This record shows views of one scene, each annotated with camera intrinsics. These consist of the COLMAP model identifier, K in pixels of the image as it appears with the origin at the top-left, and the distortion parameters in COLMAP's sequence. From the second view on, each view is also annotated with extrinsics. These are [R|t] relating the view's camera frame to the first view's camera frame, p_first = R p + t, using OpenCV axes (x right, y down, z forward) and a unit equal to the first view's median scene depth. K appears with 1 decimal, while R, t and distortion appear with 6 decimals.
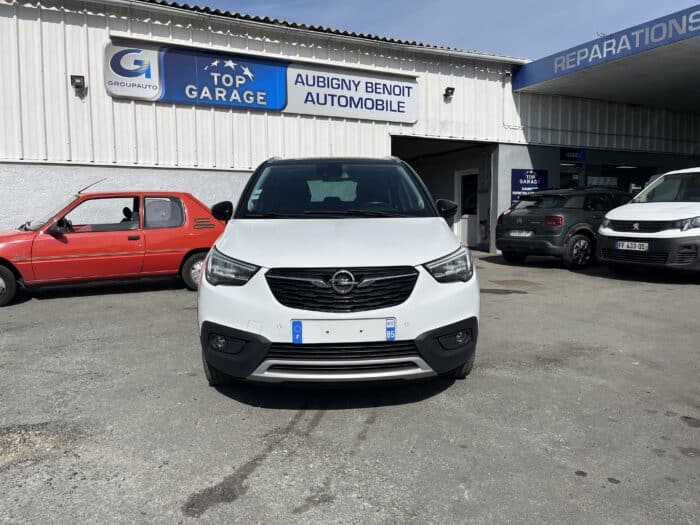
lens RADIAL K [[529.4, 0, 347.4], [0, 529.4, 249.1], [0, 0, 1]] dist [0.061443, -0.088810]
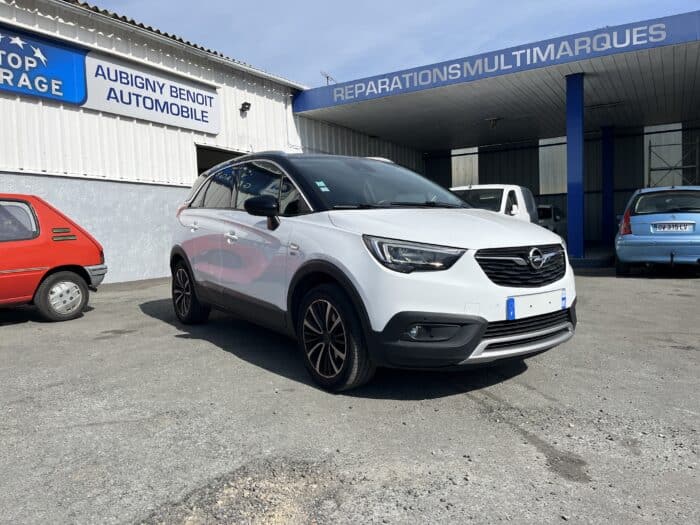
lens RADIAL K [[525.7, 0, 348.5], [0, 525.7, 257.6], [0, 0, 1]] dist [0.071278, -0.112075]
pose [[0.839045, -0.042543, 0.542396, -0.232933], [0.057337, 0.998301, -0.010394, 0.012410], [-0.541033, 0.039820, 0.840058, 0.075873]]
